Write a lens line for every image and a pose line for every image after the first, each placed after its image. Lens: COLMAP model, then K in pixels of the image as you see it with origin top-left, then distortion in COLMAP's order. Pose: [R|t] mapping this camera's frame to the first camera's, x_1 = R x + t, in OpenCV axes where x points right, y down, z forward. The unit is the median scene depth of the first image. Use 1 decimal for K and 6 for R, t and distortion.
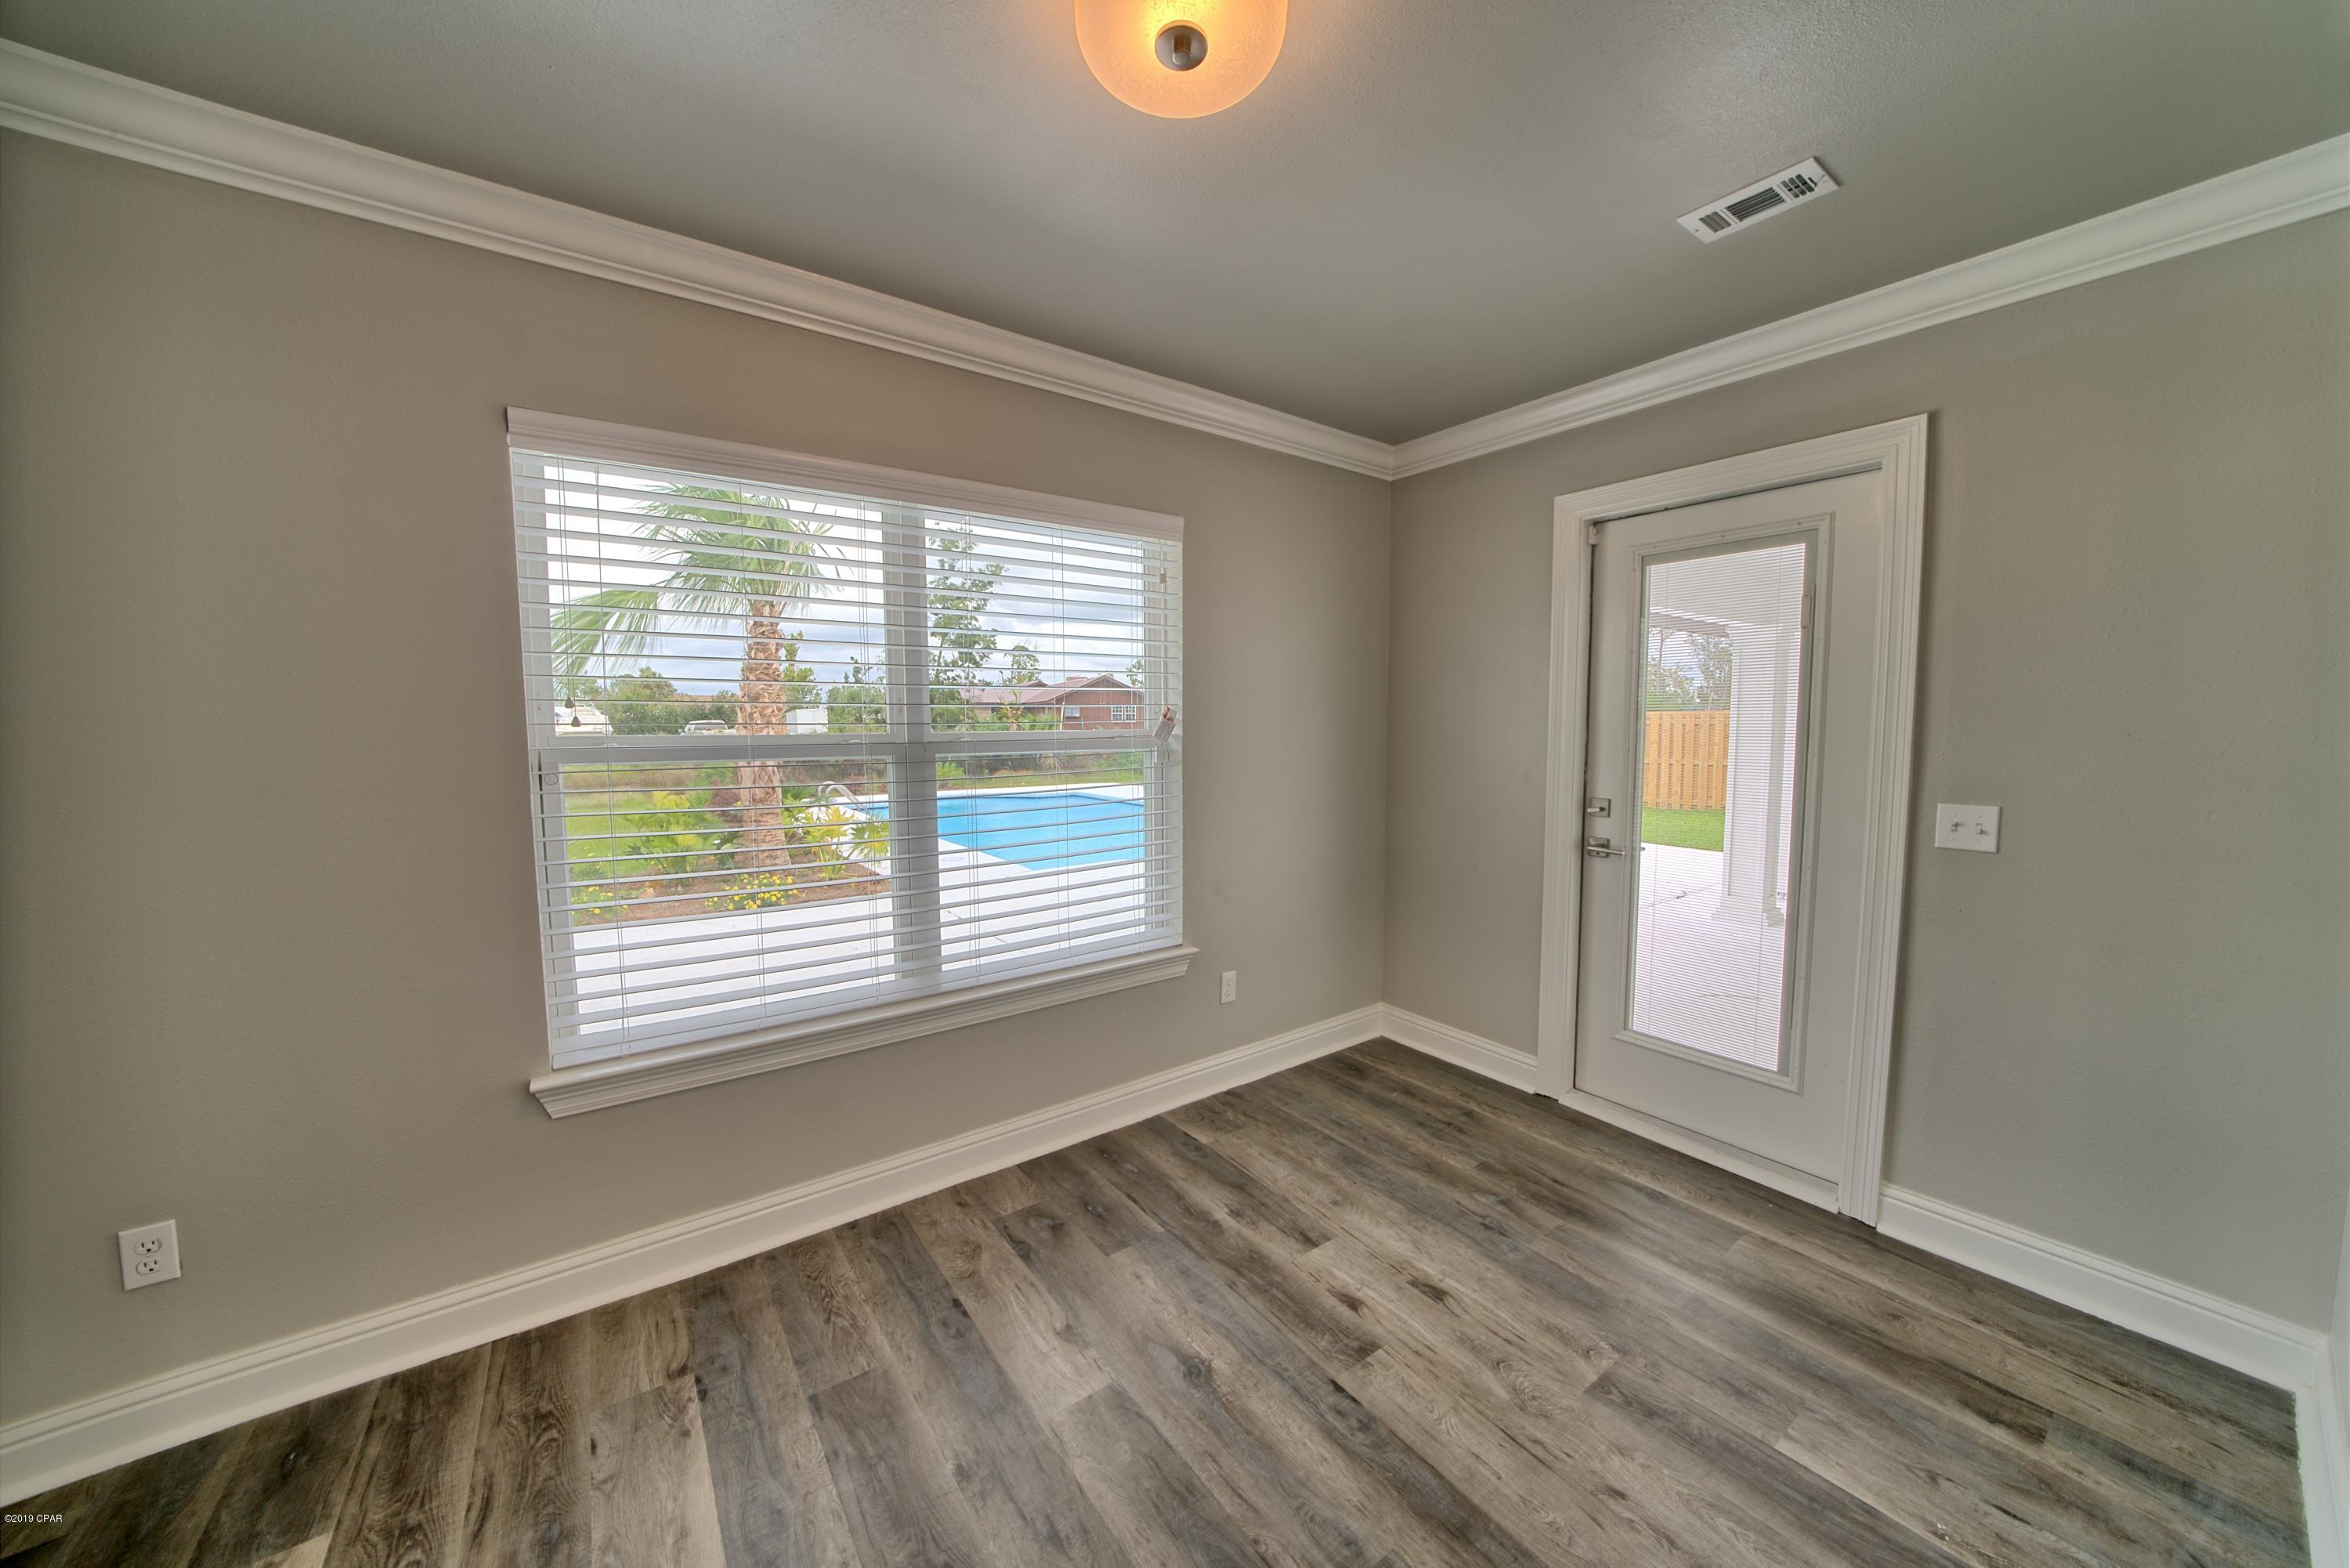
lens RADIAL K [[813.4, 0, 1168.7], [0, 813.4, 784.4], [0, 0, 1]] dist [-0.027894, 0.003513]
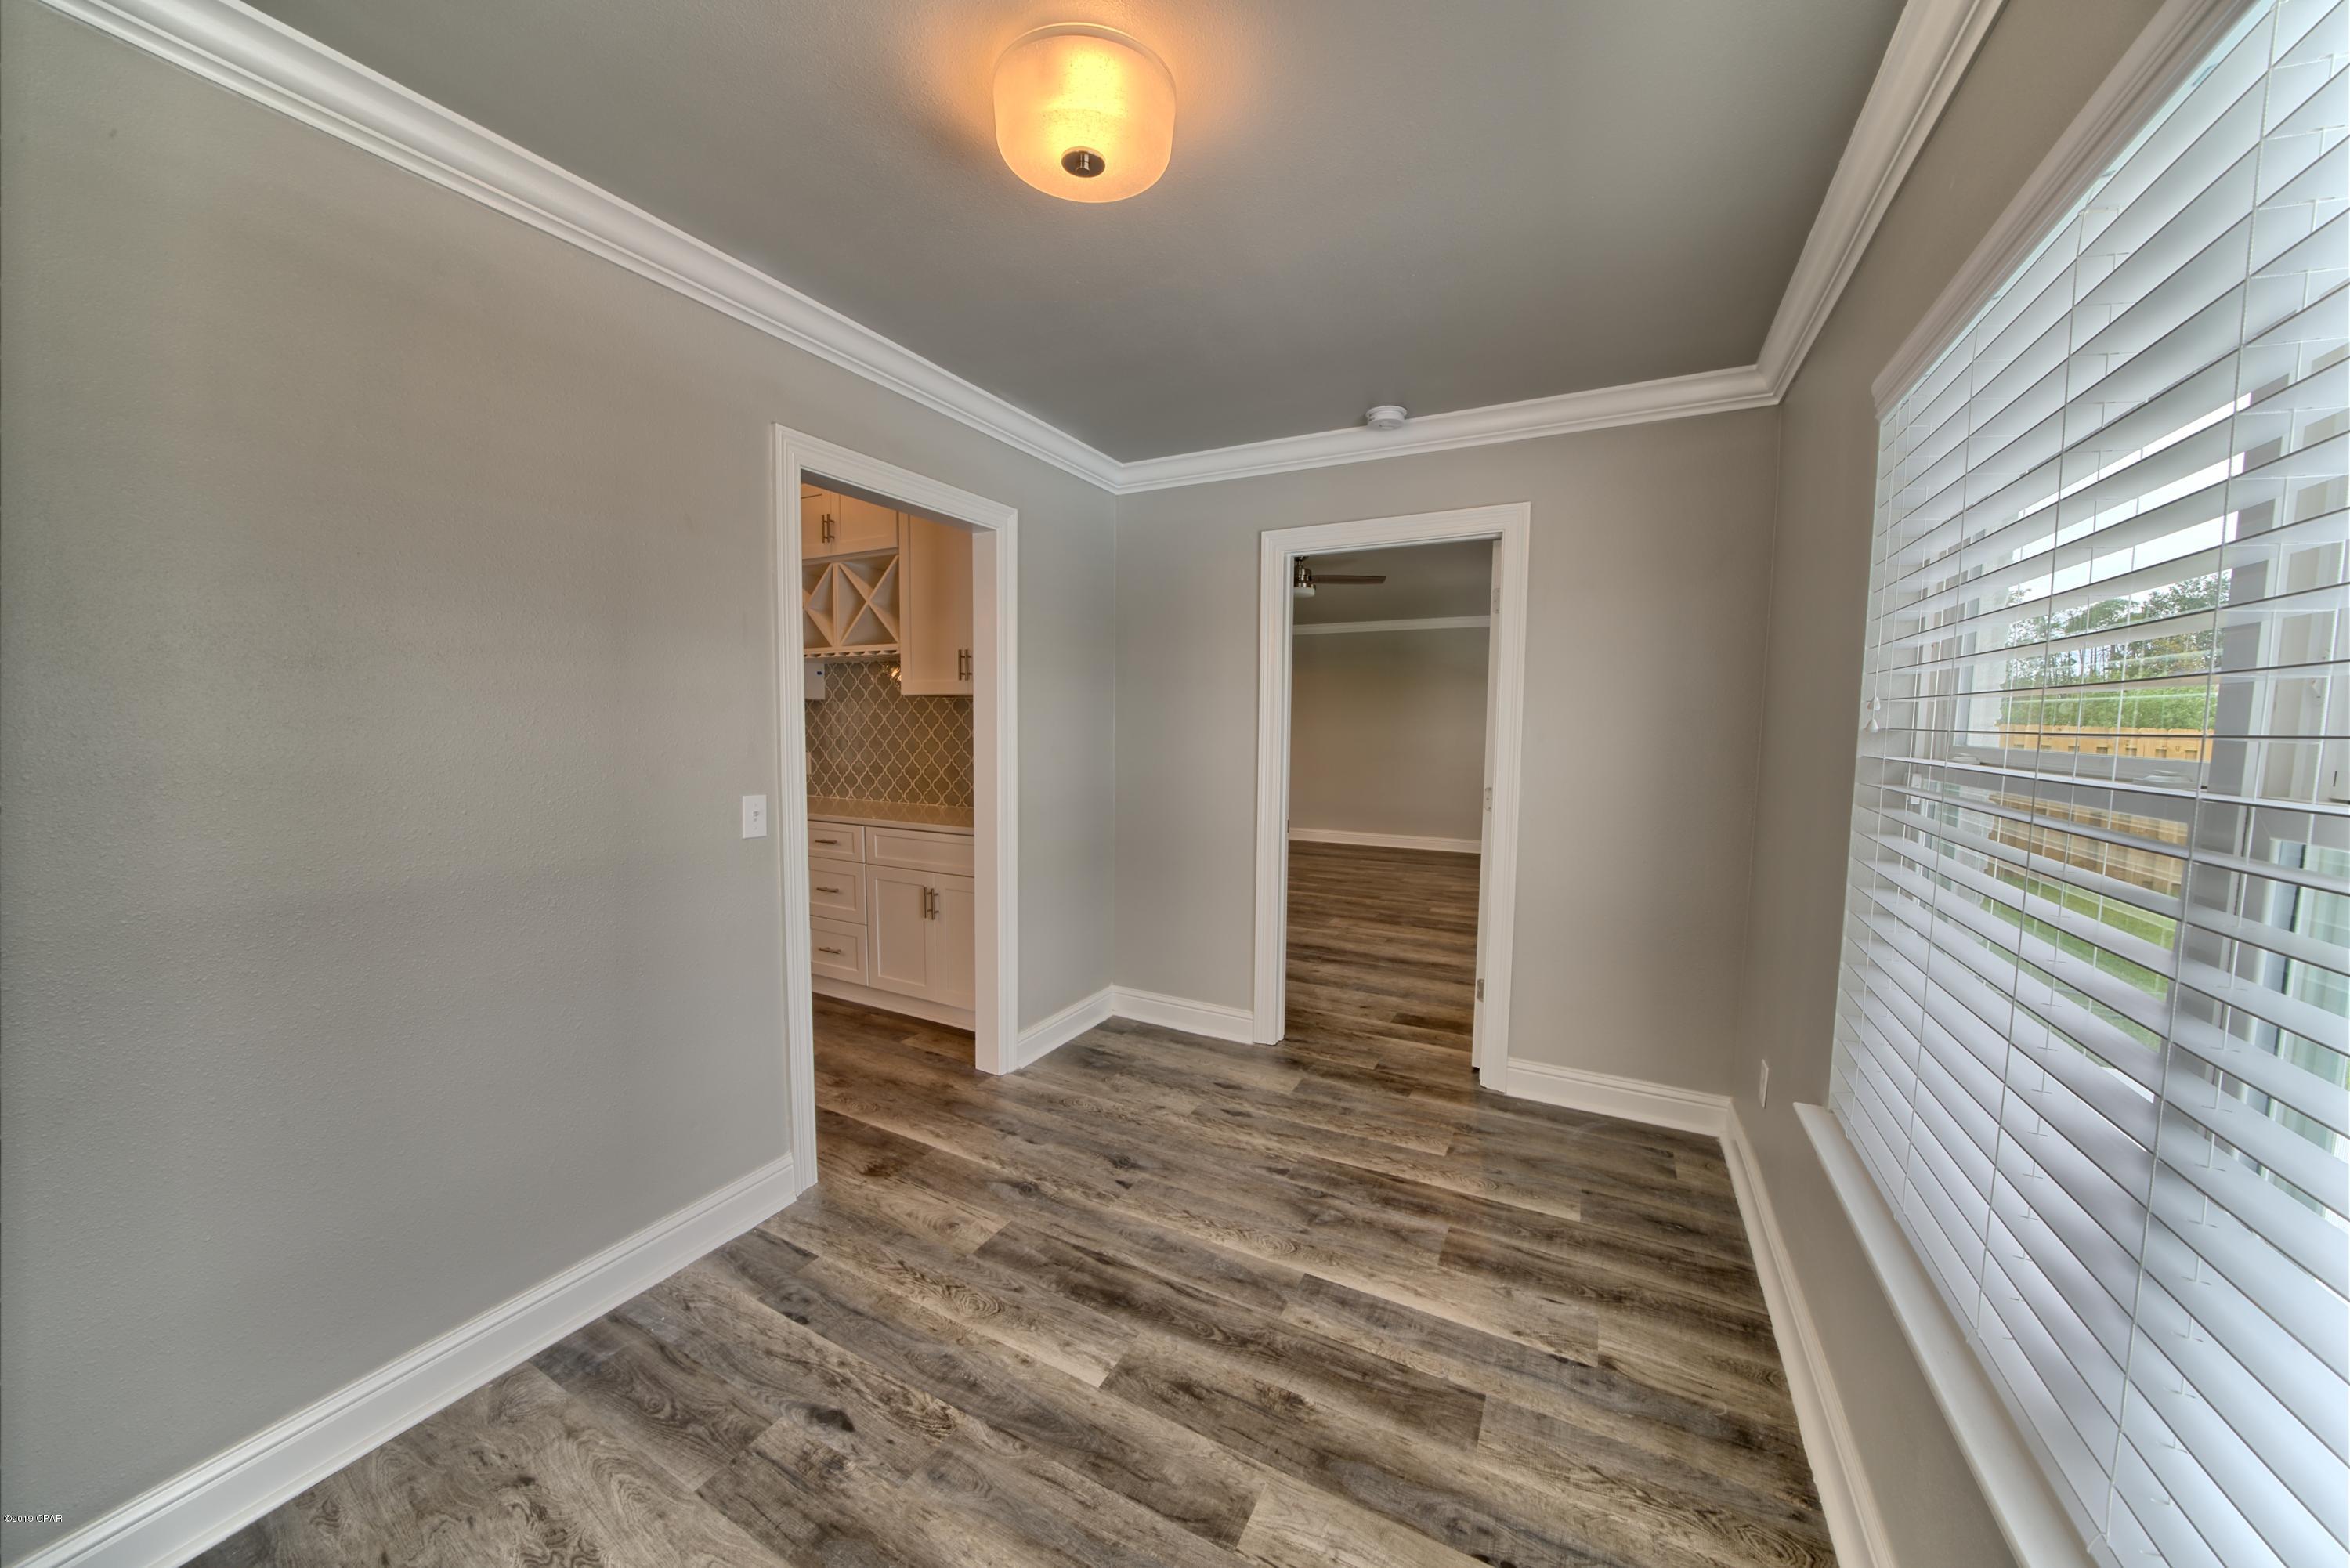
lens RADIAL K [[813.4, 0, 1168.7], [0, 813.4, 784.4], [0, 0, 1]] dist [-0.027894, 0.003513]
pose [[-0.896842, 0.031864, -0.441201, 0.361908], [-0.039051, 0.987805, 0.150721, -0.141810], [0.440623, 0.152402, -0.884661, 1.783110]]
